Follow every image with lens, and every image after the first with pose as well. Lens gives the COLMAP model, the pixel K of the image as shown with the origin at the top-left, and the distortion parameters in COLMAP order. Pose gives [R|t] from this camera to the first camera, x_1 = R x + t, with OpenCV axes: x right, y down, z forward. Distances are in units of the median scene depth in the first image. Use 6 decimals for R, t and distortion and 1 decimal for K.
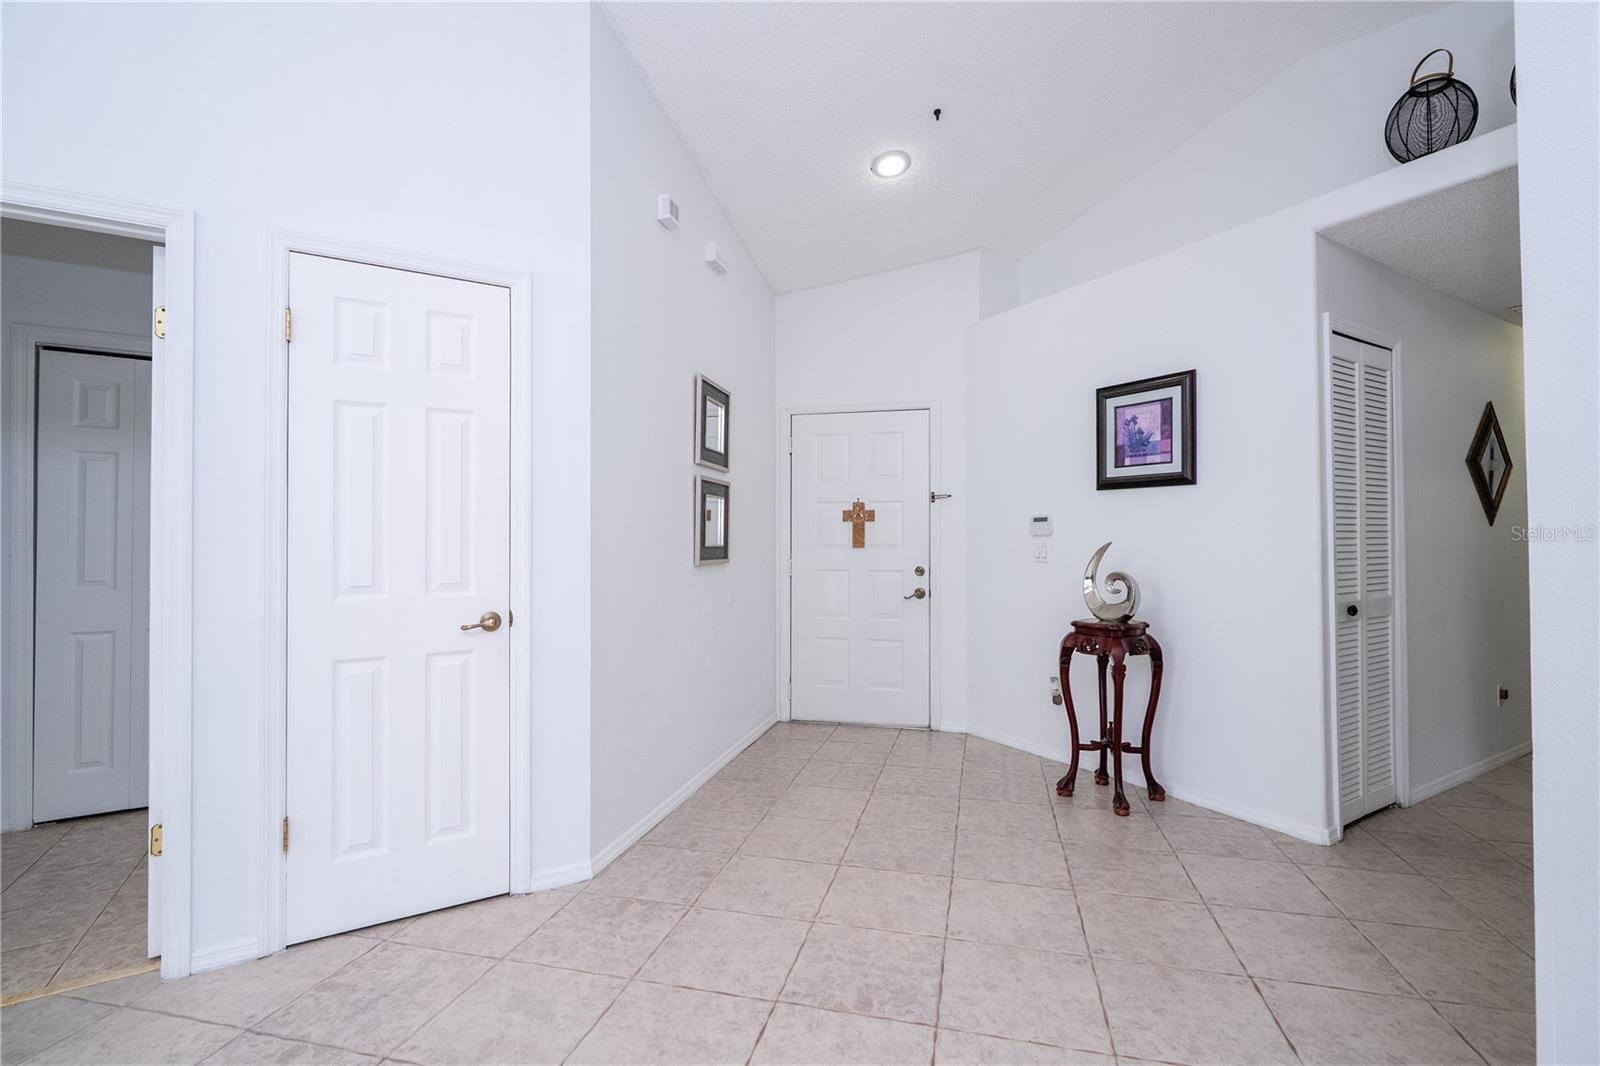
lens RADIAL K [[720.6, 0, 812.7], [0, 720.6, 531.9], [0, 0, 1]] dist [0.000986, 0.000341]
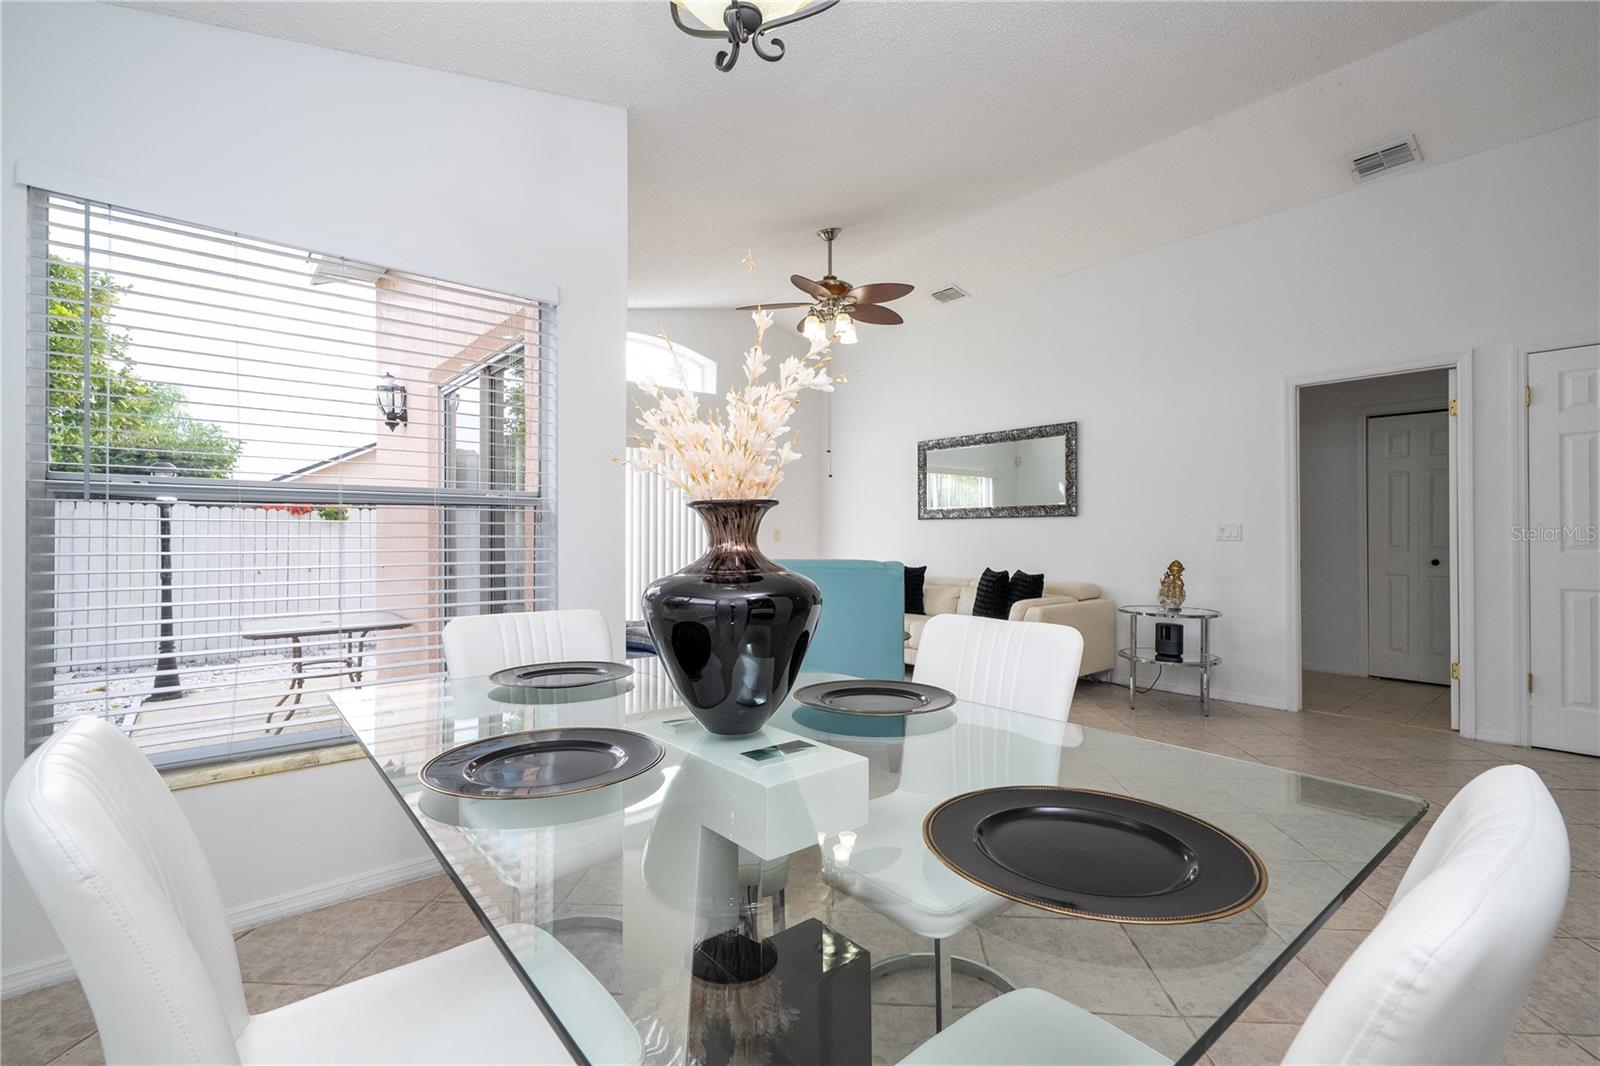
lens RADIAL K [[742.4, 0, 800.0], [0, 742.4, 533.0], [0, 0, 1]] dist [-0.000489, -0.000082]
pose [[0.186915, 0.001210, -0.982375, 0.717735], [0.013460, 0.999902, 0.003792, 0.014297], [0.982284, -0.013931, 0.186880, -1.086598]]
